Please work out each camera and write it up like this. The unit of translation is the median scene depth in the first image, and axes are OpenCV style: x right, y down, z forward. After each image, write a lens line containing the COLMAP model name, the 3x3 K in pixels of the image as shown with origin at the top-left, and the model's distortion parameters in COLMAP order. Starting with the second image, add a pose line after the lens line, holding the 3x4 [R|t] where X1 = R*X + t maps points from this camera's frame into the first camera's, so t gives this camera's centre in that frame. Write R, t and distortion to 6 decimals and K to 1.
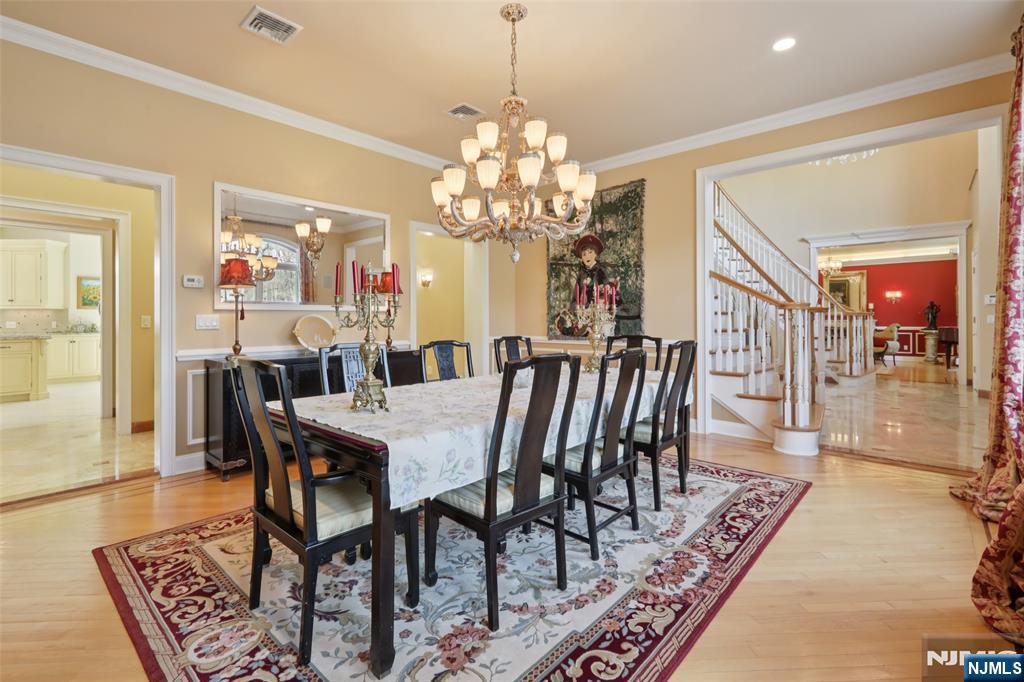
lens RADIAL K [[465.1, 0, 502.0], [0, 465.1, 318.9], [0, 0, 1]] dist [-0.000985, -0.000449]
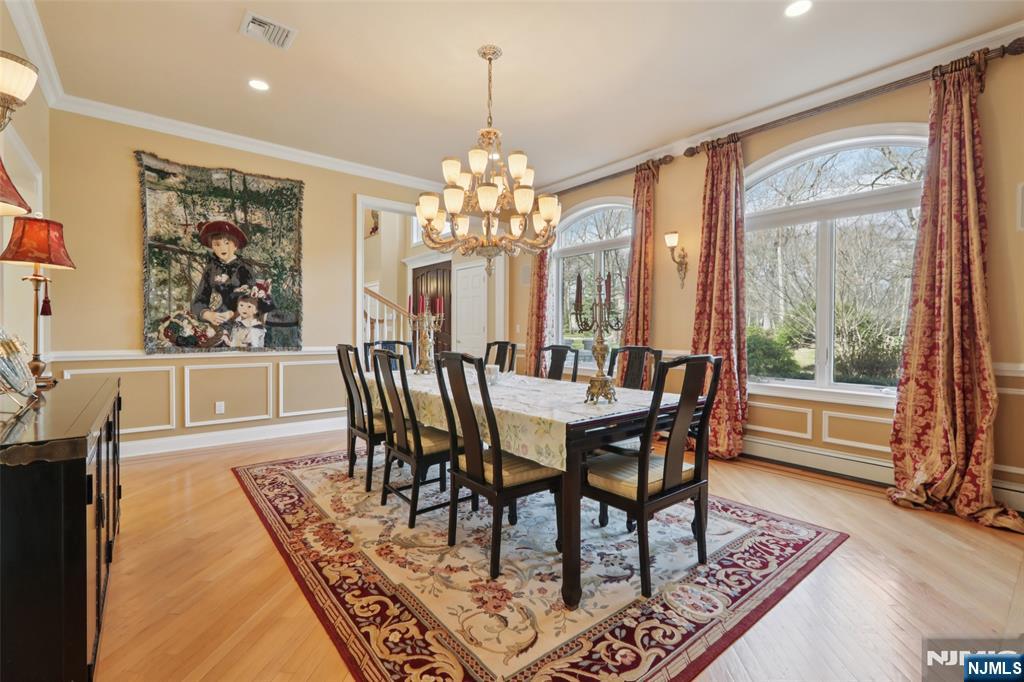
lens RADIAL K [[465.1, 0, 512.0], [0, 465.1, 338.0], [0, 0, 1]] dist [-0.000985, -0.000449]
pose [[0.149710, -0.015245, 0.988612, -0.574584], [-0.008654, 0.999823, 0.016728, 0.004591], [-0.988692, -0.011060, 0.149552, 0.407143]]
